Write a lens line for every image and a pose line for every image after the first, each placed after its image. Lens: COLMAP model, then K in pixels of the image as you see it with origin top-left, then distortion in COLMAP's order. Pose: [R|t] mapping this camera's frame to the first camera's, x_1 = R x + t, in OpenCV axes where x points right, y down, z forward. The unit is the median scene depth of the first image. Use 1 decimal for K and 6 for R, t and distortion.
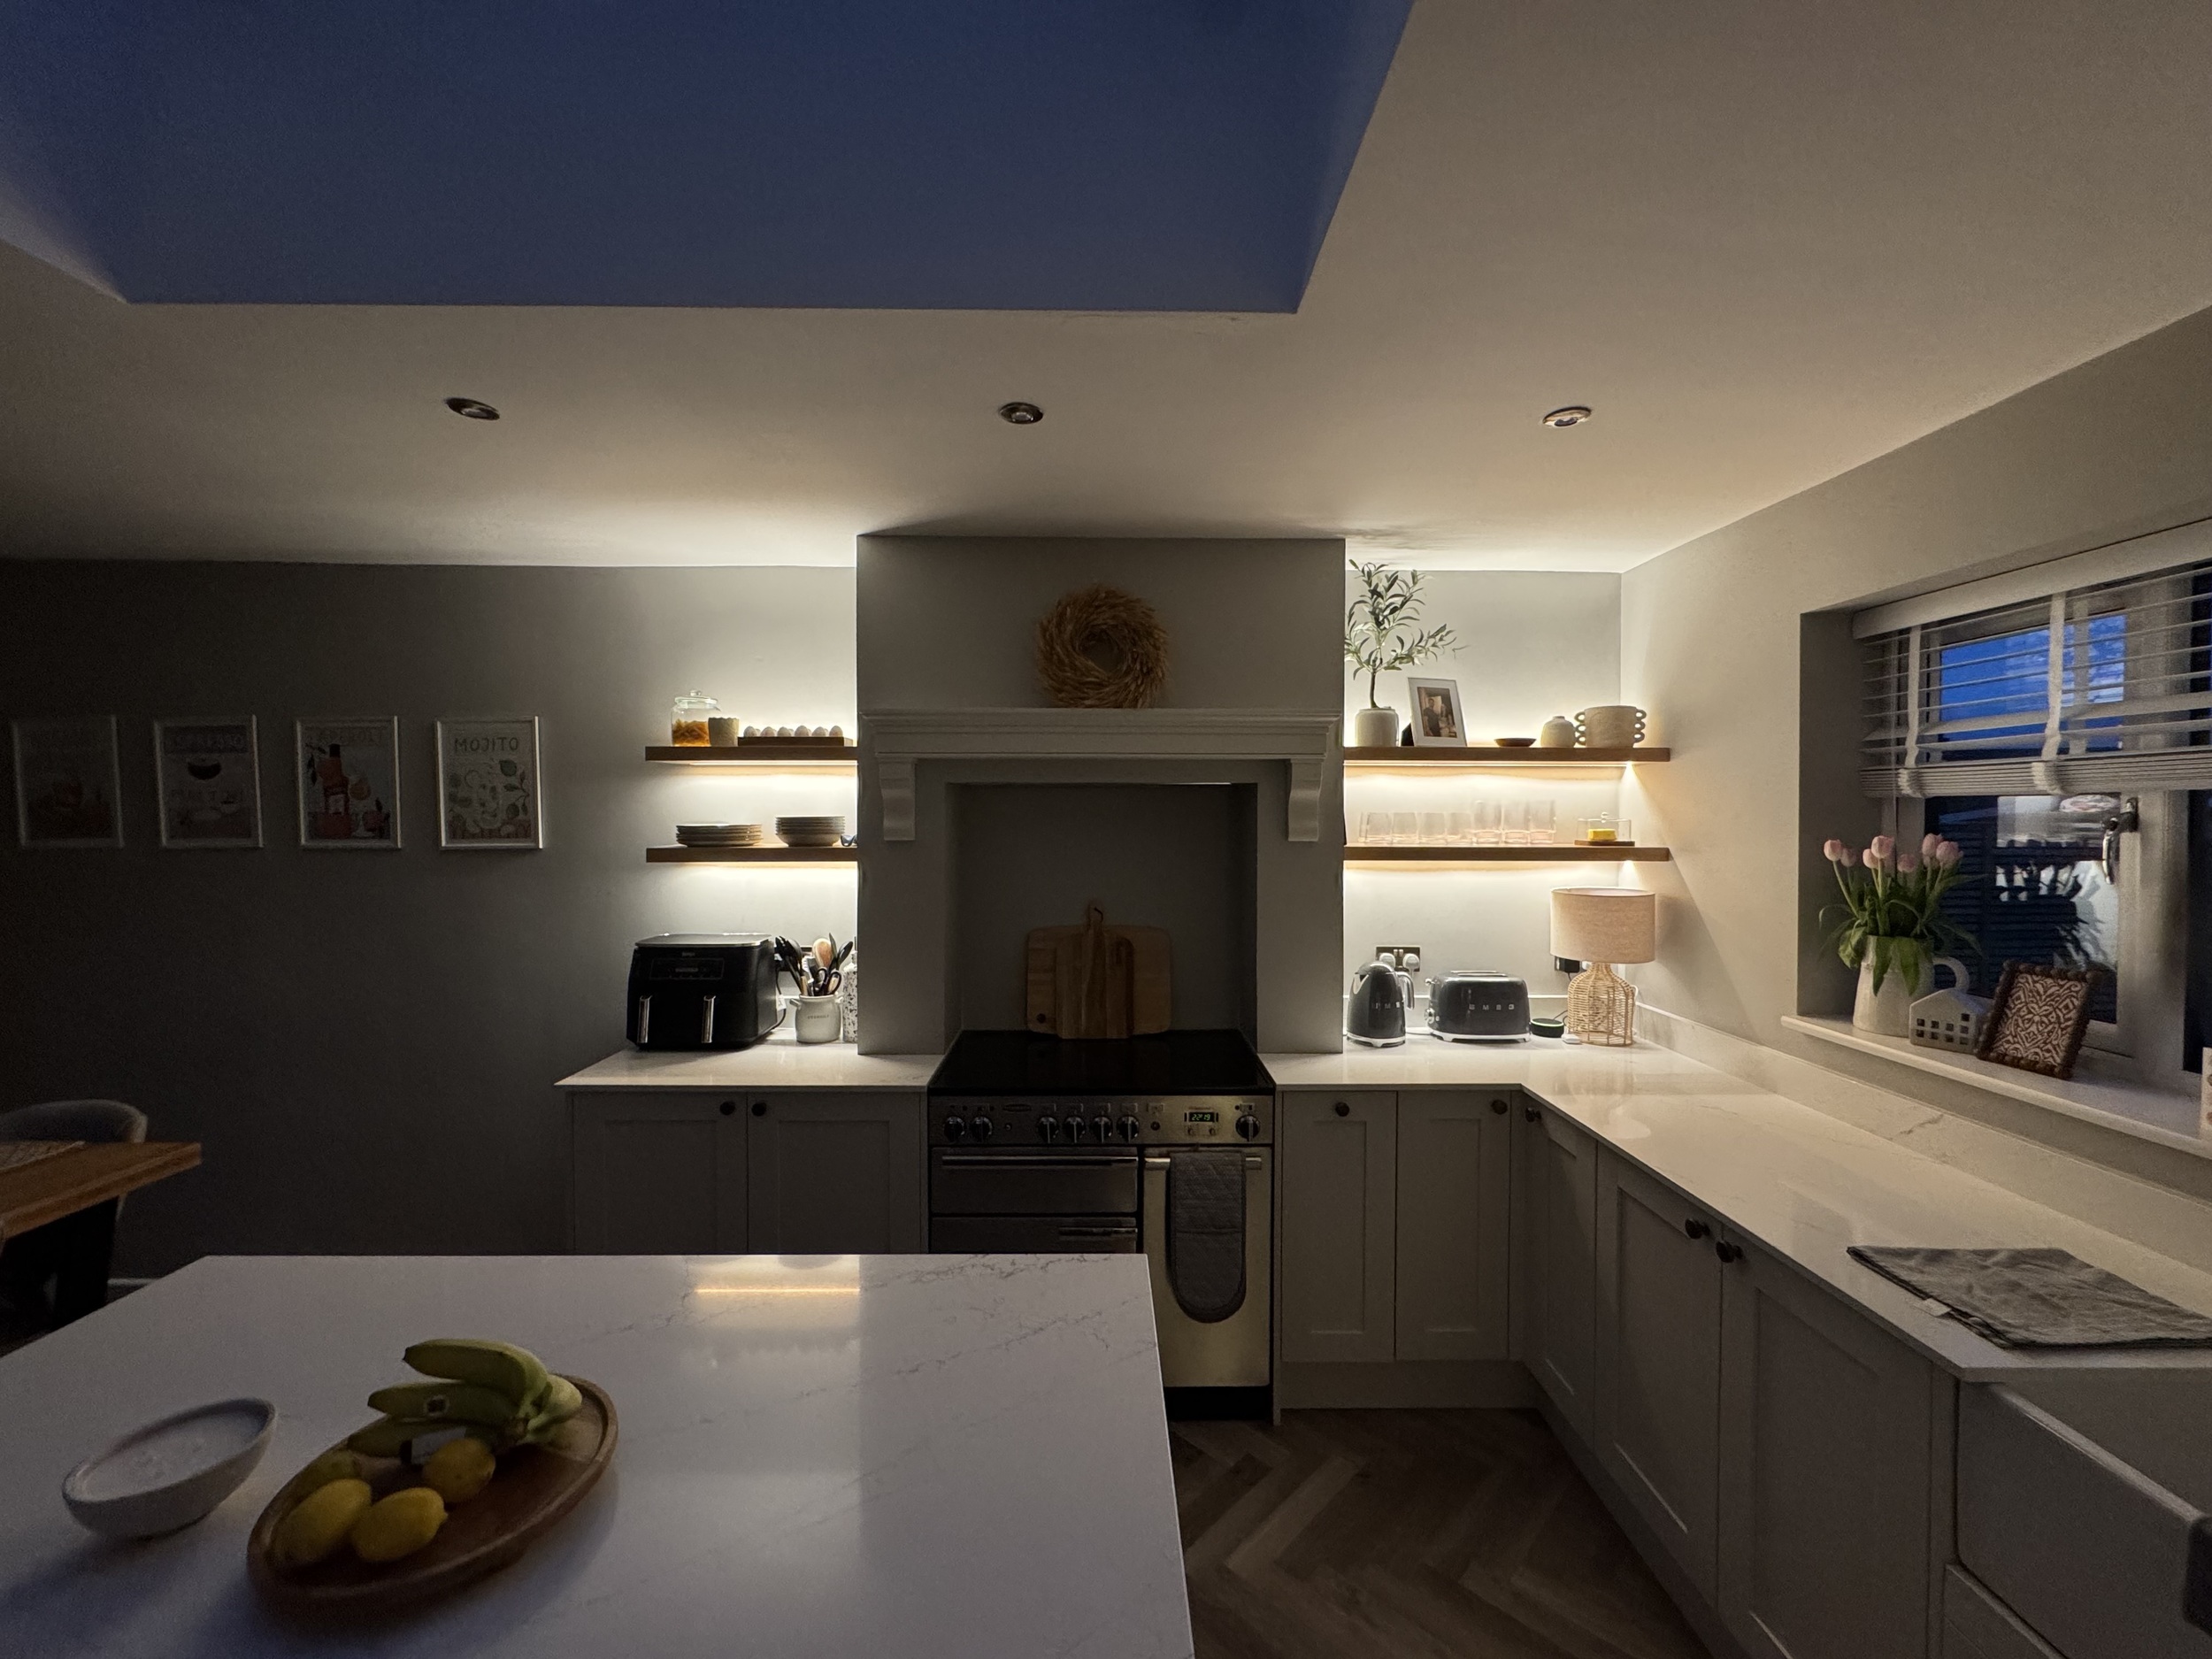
lens RADIAL K [[886.2, 0, 1106.0], [0, 886.2, 829.5], [0, 0, 1]] dist [0.001918, 0.000325]
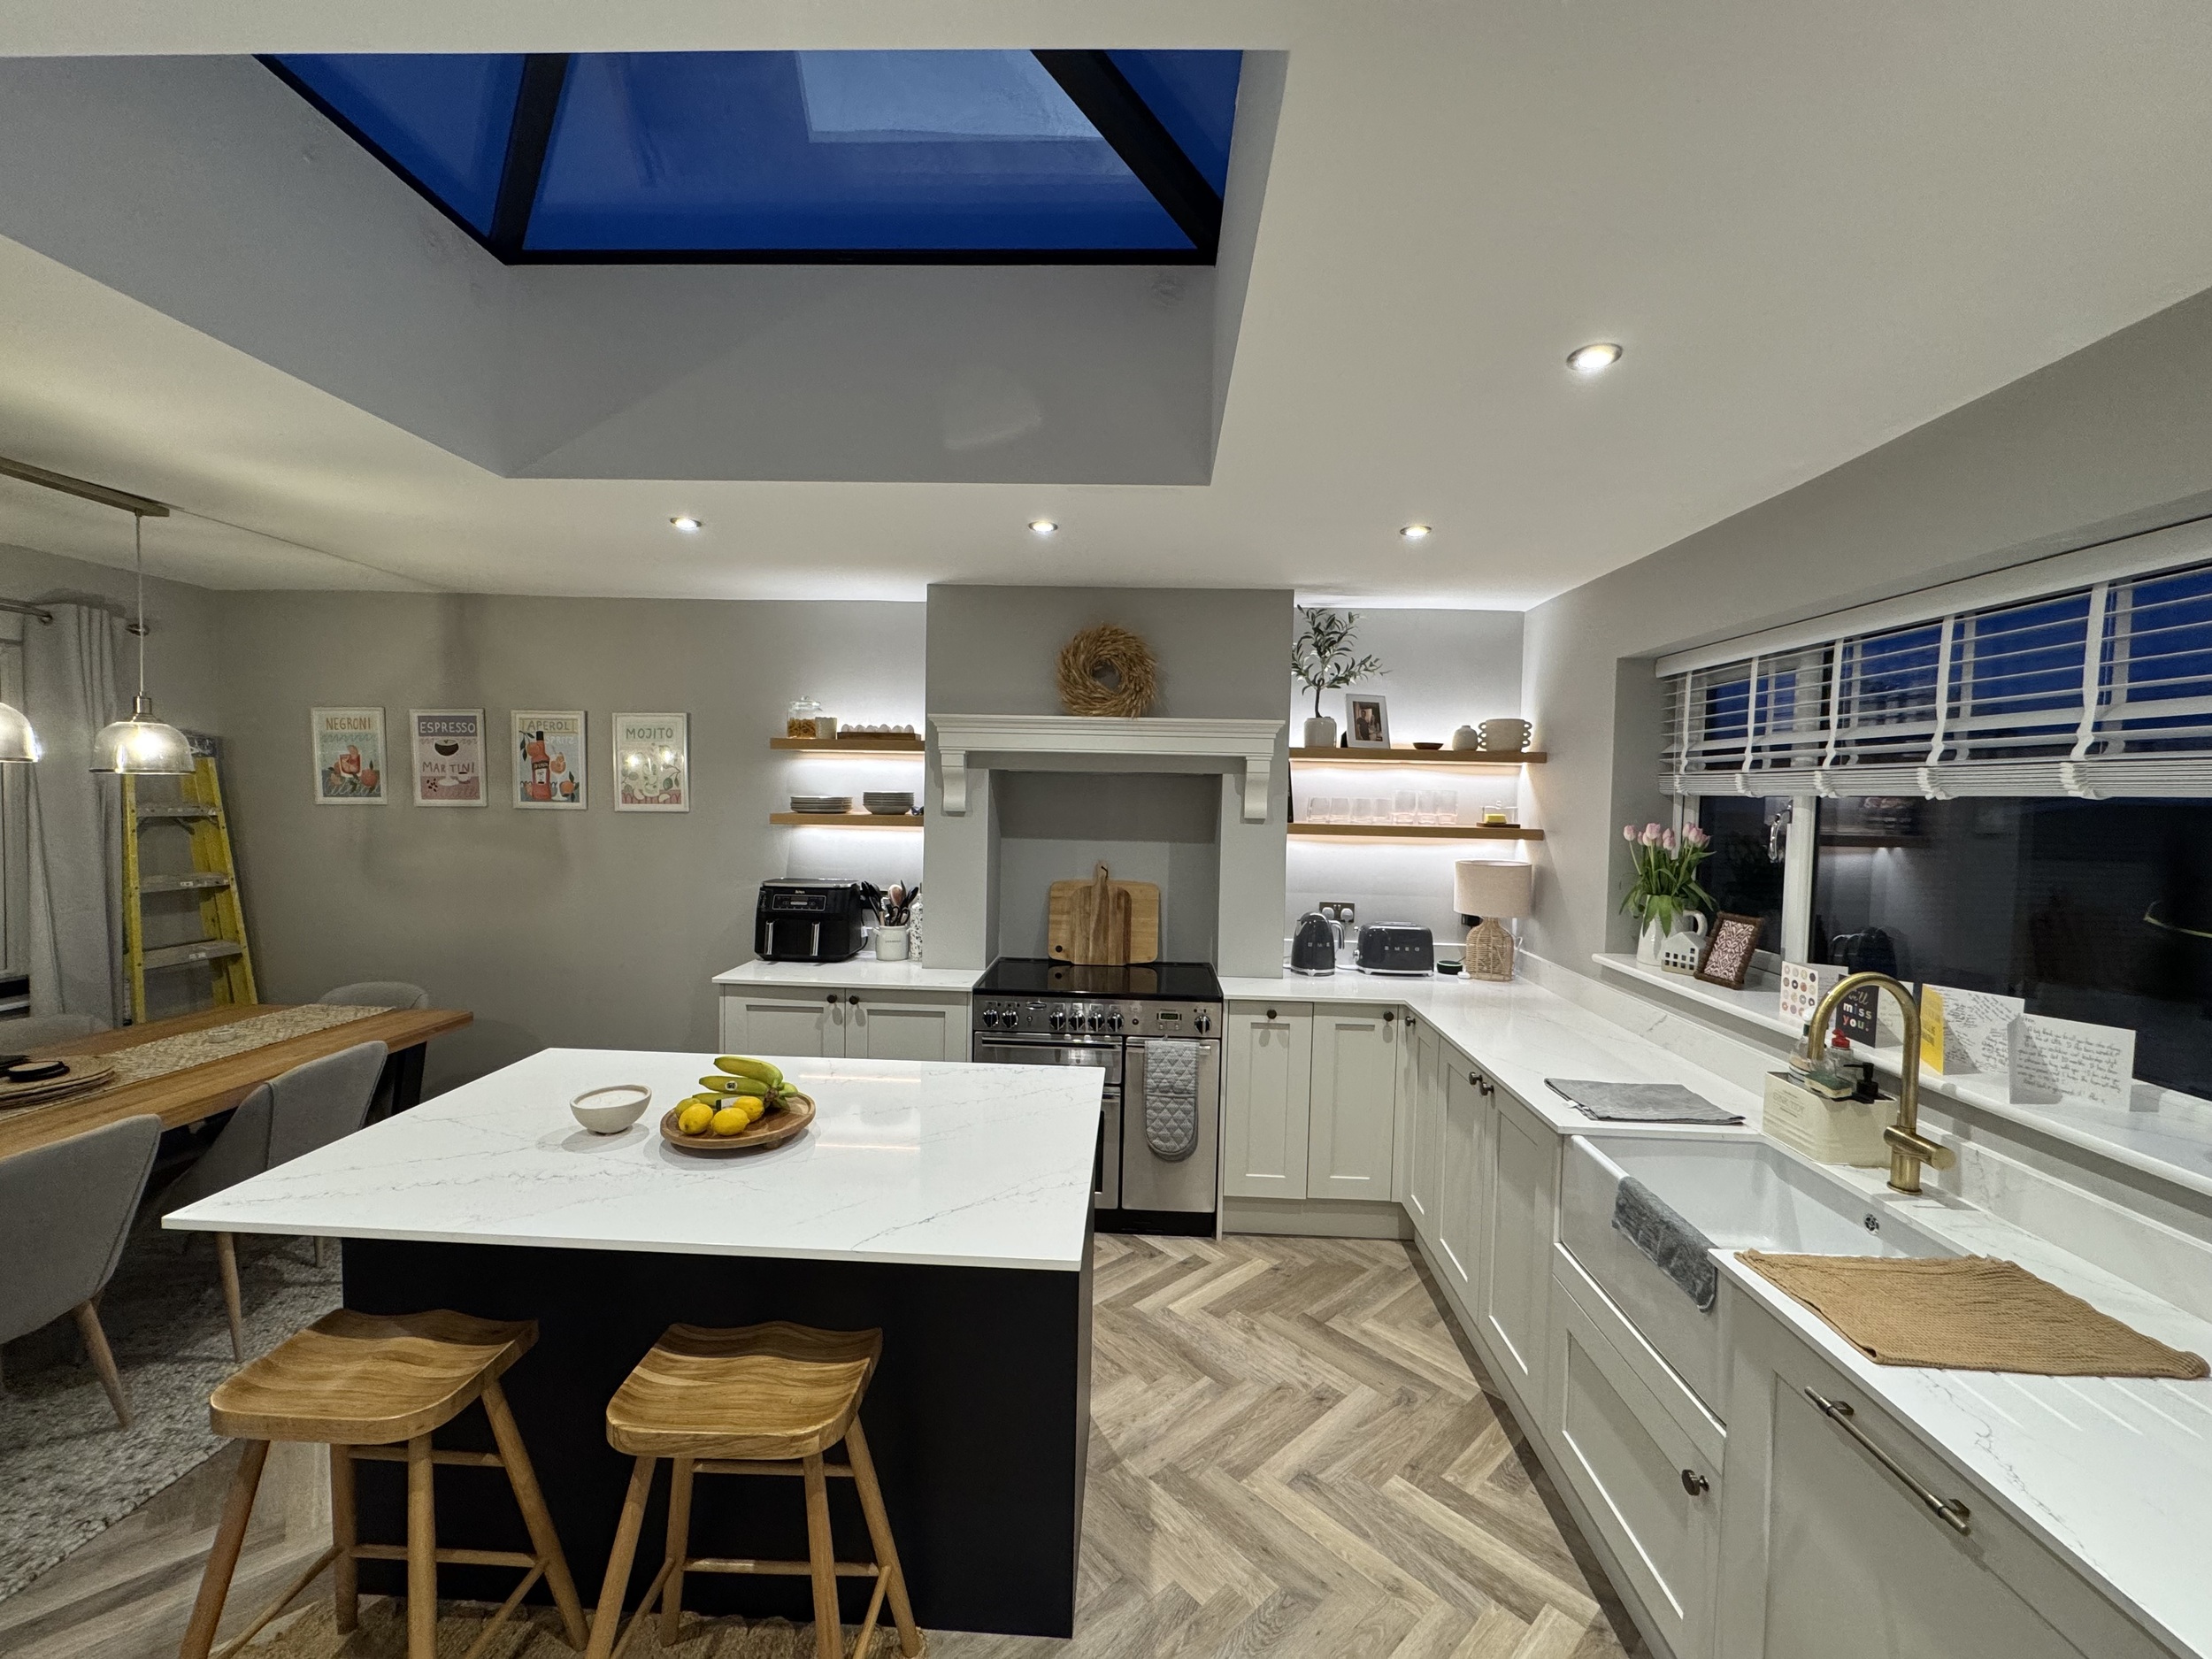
lens RADIAL K [[886.2, 0, 1106.0], [0, 886.2, 829.5], [0, 0, 1]] dist [0.001918, 0.000325]
pose [[0.998421, 0.022157, -0.051615, 0.063601], [-0.020720, 0.999387, 0.028218, -0.002926], [0.052209, -0.027104, 0.998268, -0.321137]]
